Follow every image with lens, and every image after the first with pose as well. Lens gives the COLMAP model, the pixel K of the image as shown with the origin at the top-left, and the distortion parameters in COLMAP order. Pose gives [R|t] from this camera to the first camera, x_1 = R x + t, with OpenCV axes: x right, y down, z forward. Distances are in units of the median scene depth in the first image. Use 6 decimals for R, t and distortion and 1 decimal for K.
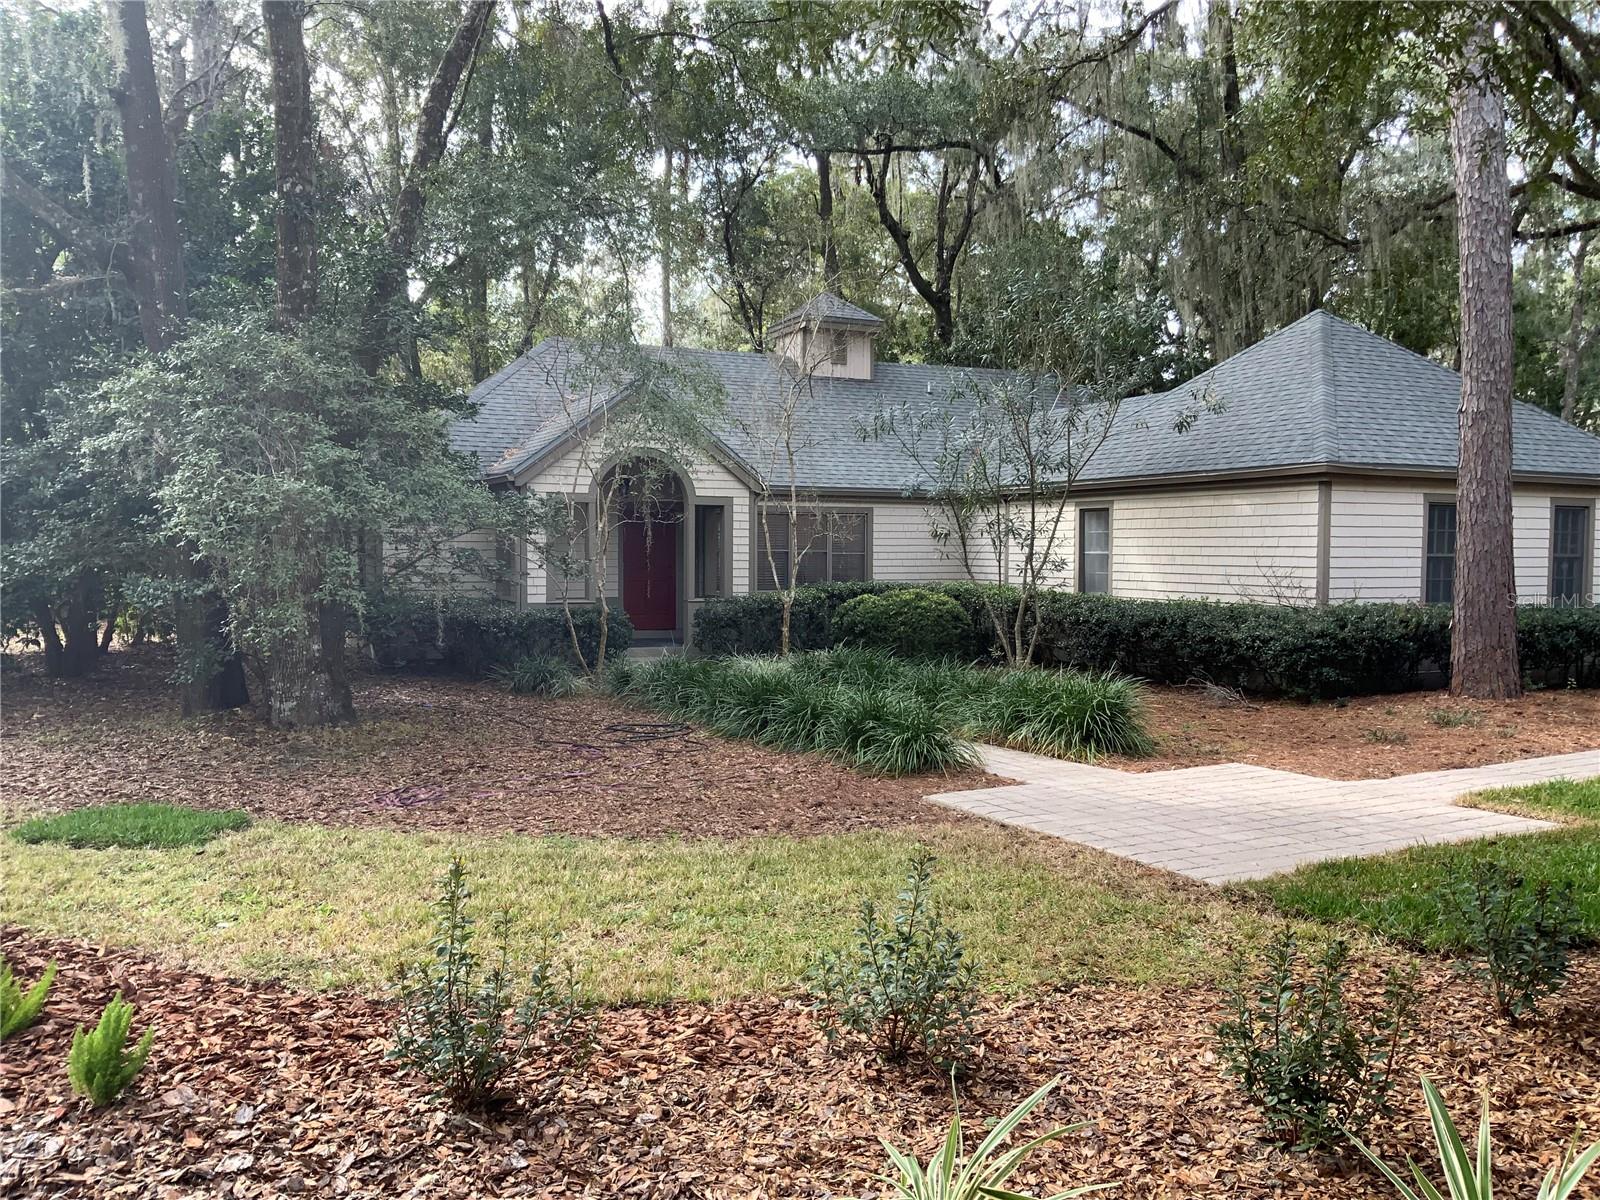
lens RADIAL K [[1331.2, 0, 803.1], [0, 1331.2, 607.9], [0, 0, 1]] dist [0.063734, -0.099274]
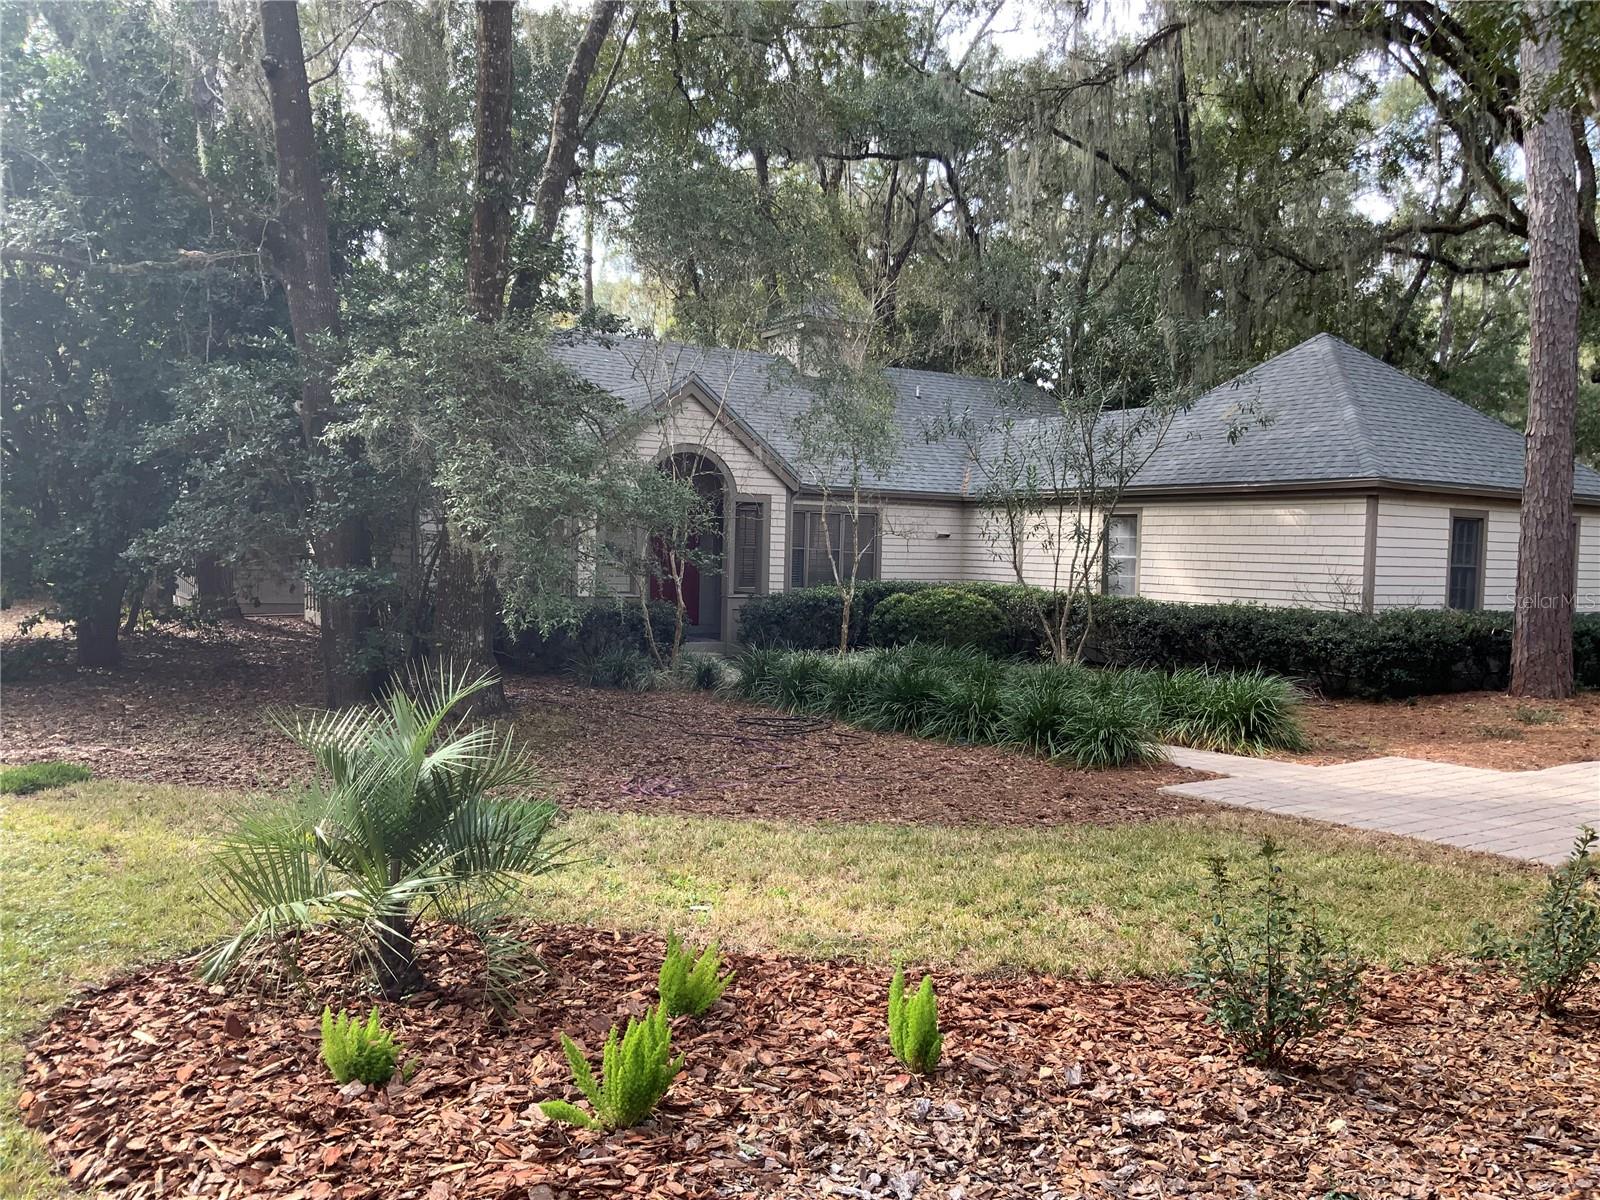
lens RADIAL K [[1331.2, 0, 803.1], [0, 1331.2, 607.9], [0, 0, 1]] dist [0.063734, -0.099274]
pose [[0.992394, 0.015290, 0.122146, -0.181209], [-0.015606, 0.999877, 0.001632, 0.001002], [-0.122106, -0.003526, 0.992511, -0.008720]]
